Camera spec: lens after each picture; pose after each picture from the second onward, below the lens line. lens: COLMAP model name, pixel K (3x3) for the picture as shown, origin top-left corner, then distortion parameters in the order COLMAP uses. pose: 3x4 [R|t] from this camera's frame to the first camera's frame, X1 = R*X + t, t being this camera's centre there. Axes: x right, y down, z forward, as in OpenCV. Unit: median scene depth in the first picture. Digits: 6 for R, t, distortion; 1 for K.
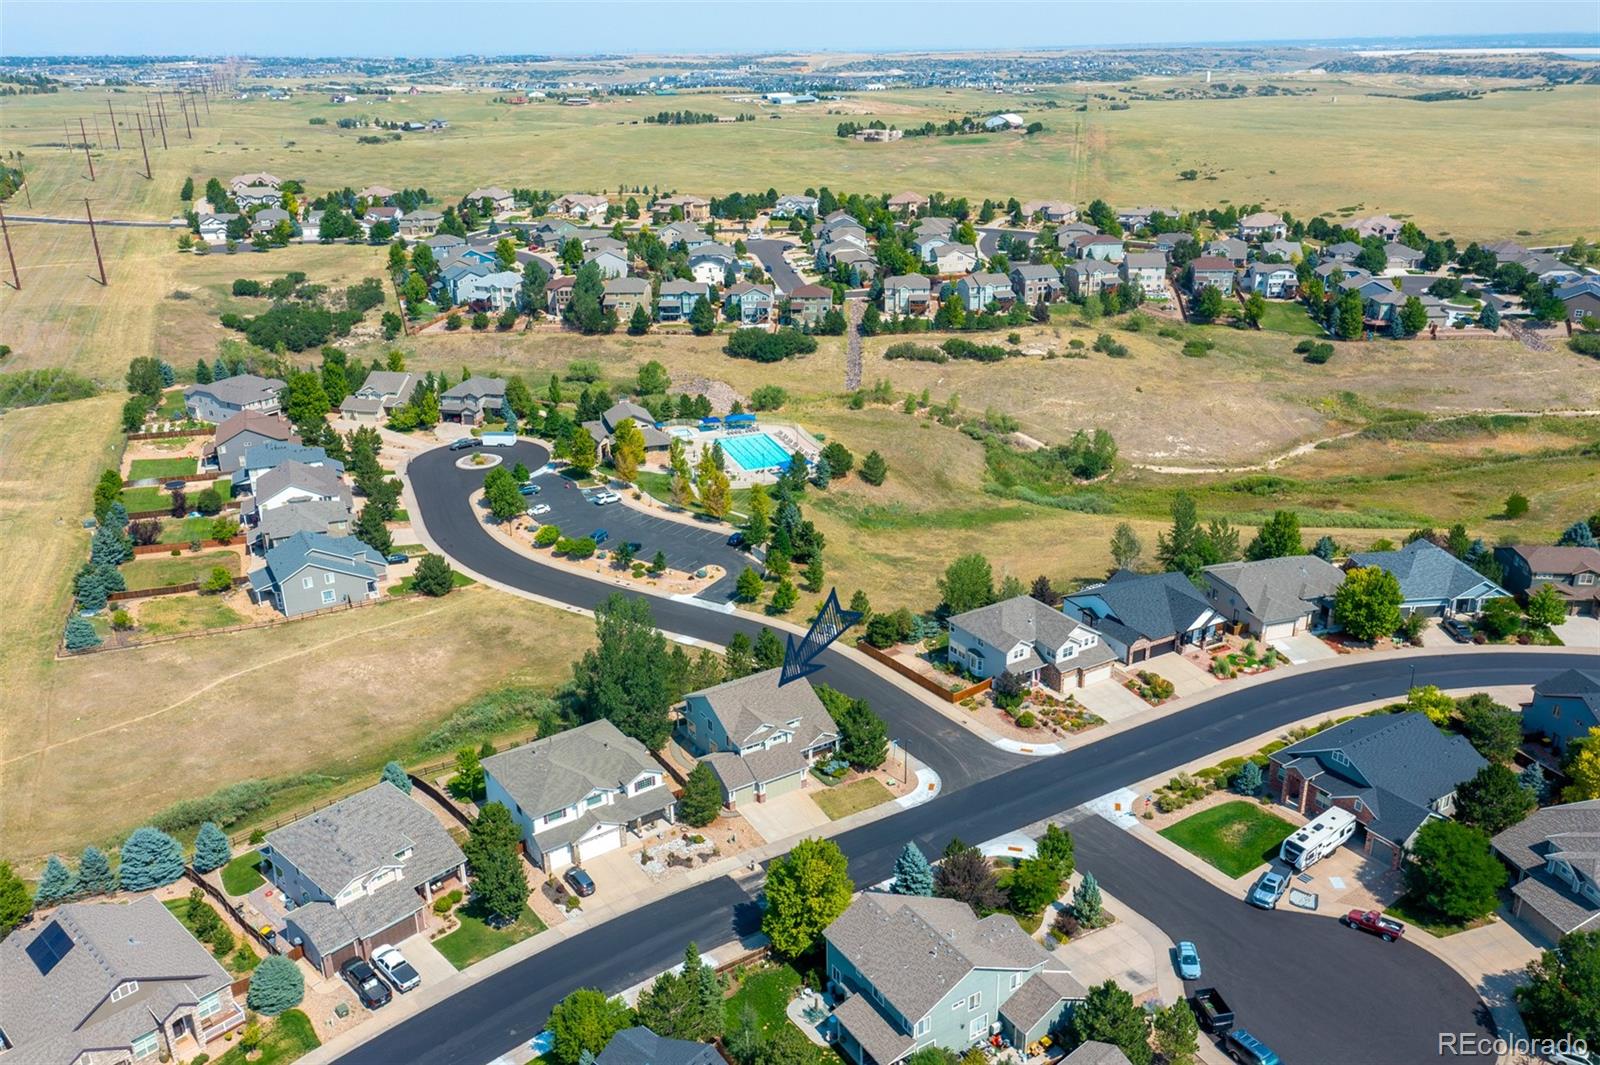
lens RADIAL K [[1254.9, 0, 800.4], [0, 1254.9, 531.7], [0, 0, 1]] dist [-0.007189, 0.033989]
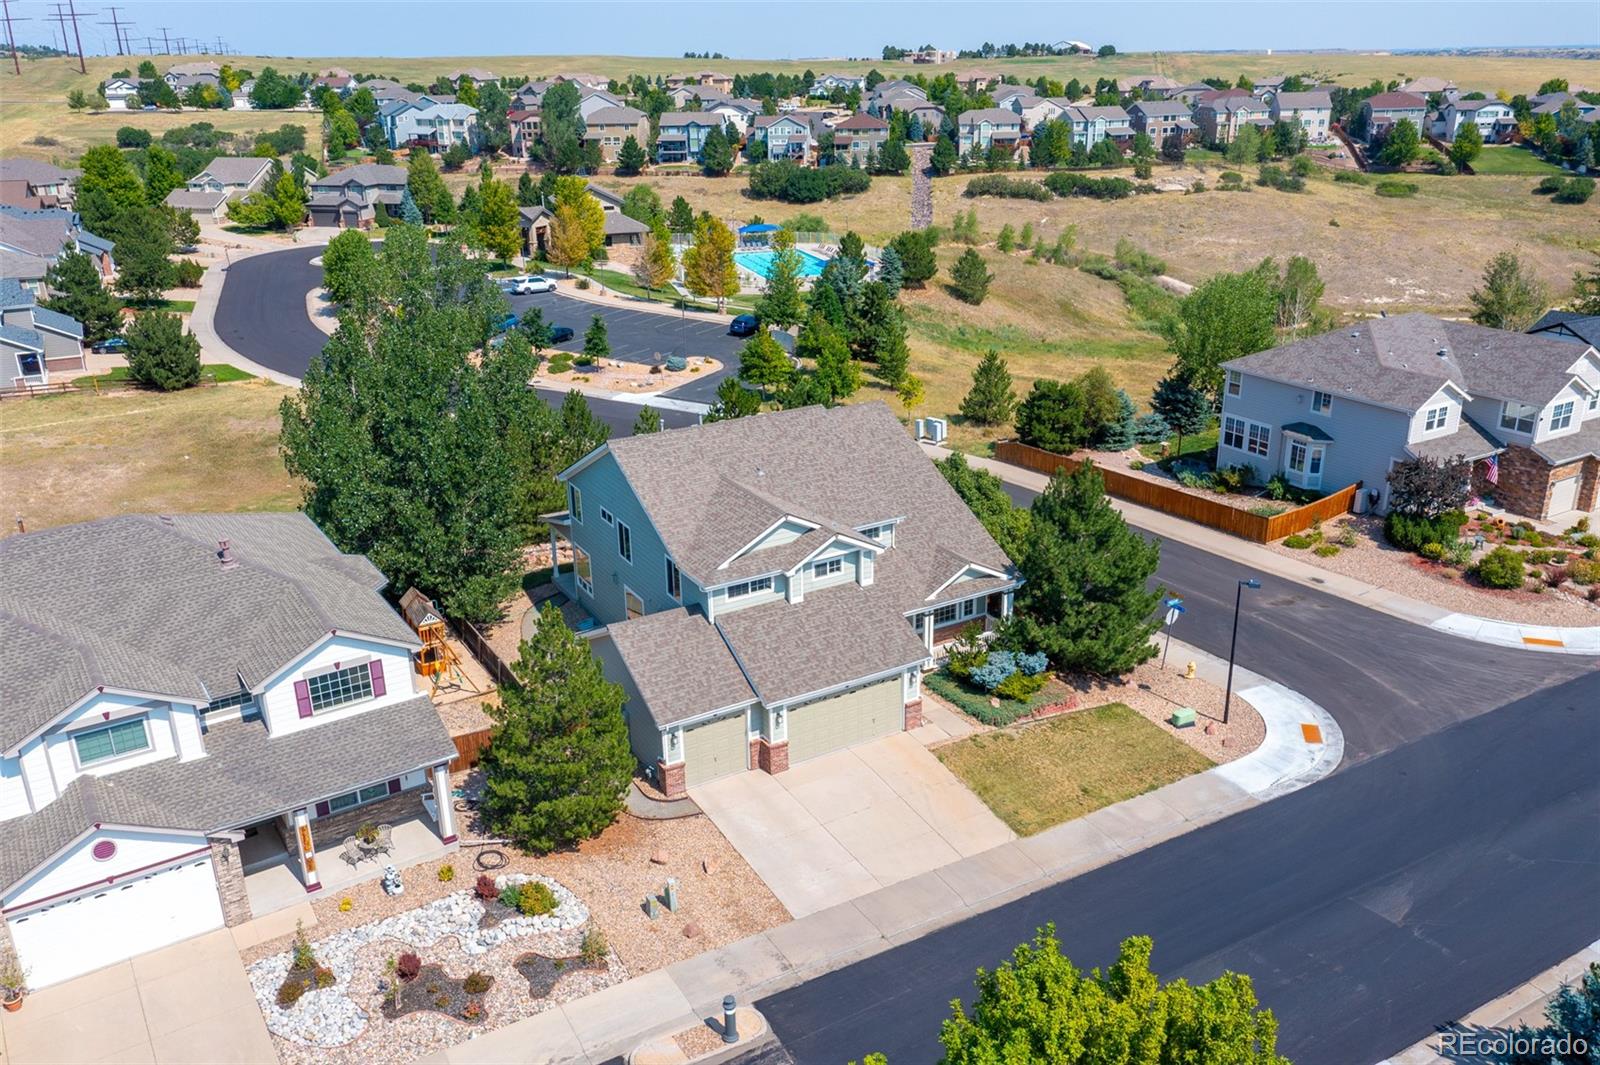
lens RADIAL K [[1254.9, 0, 800.6], [0, 1254.9, 529.8], [0, 0, 1]] dist [-0.007189, 0.033989]
pose [[0.999633, 0.009296, -0.025430, -0.009188], [-0.009607, 0.999880, -0.012136, 0.083533], [0.025314, 0.012375, 0.999603, 0.361503]]
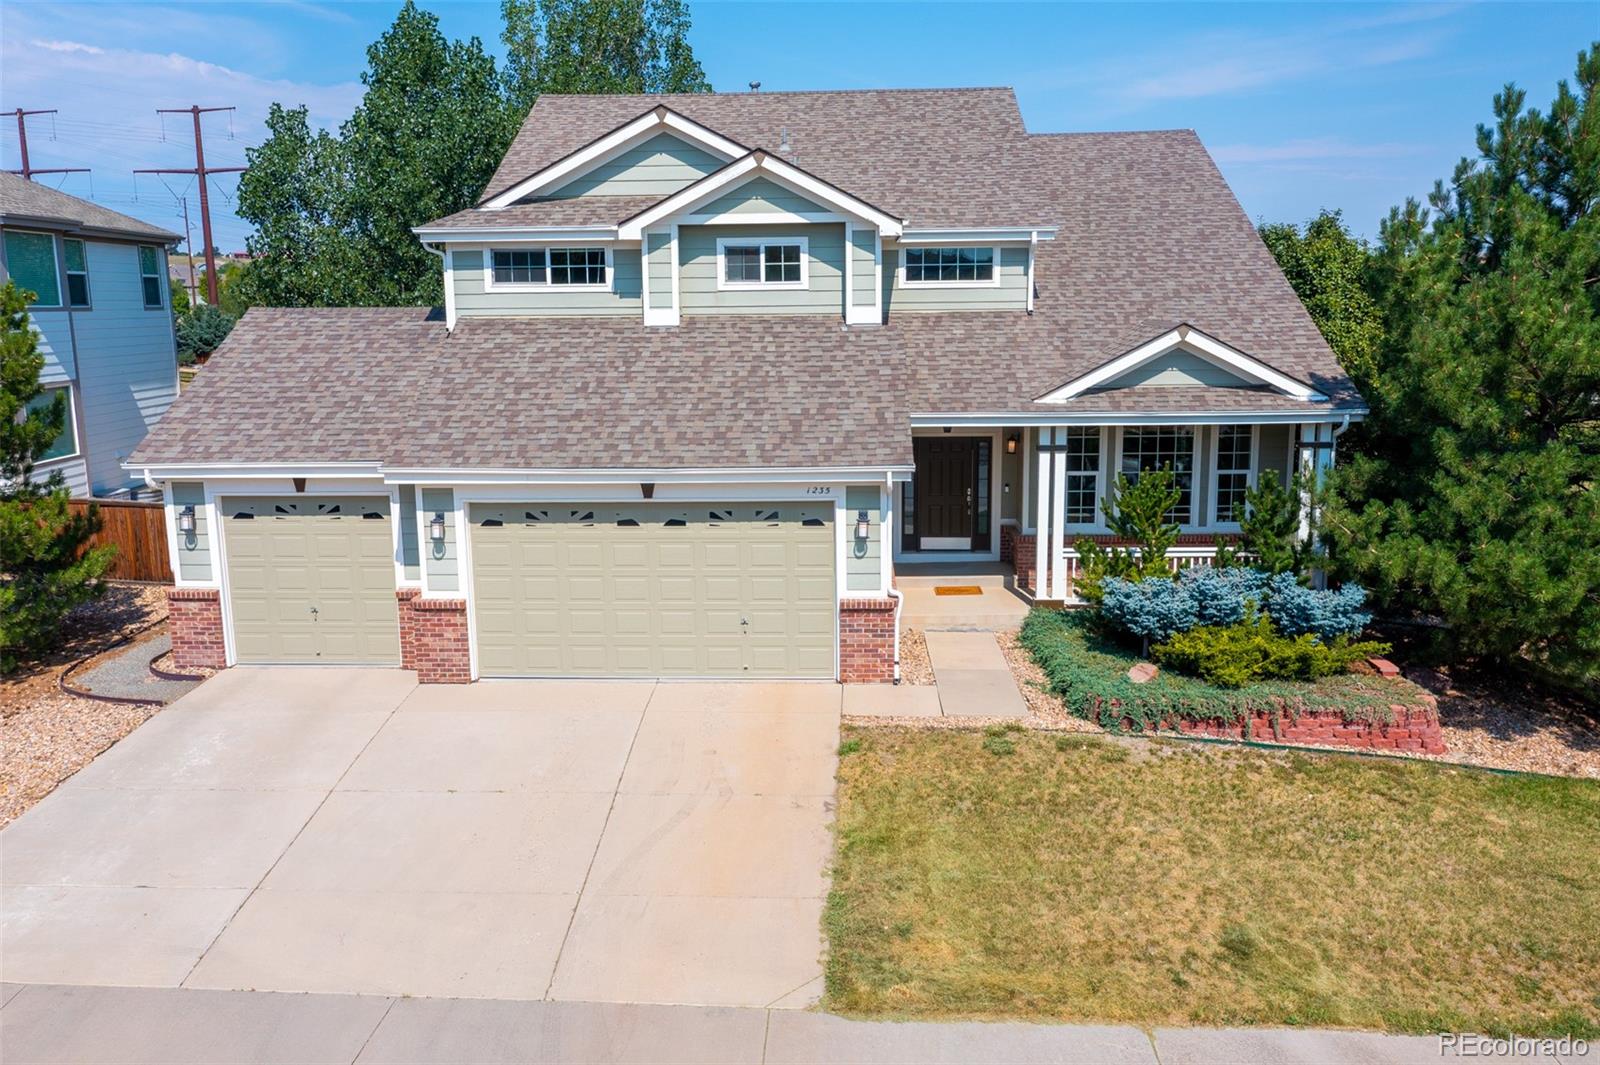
lens RADIAL K [[1254.9, 0, 793.3], [0, 1254.9, 530.7], [0, 0, 1]] dist [-0.007189, 0.033989]
pose [[0.826403, 0.109928, -0.552244, 0.030647], [-0.206621, 0.971544, -0.115804, 0.108063], [0.523799, 0.209806, 0.825600, 0.474396]]
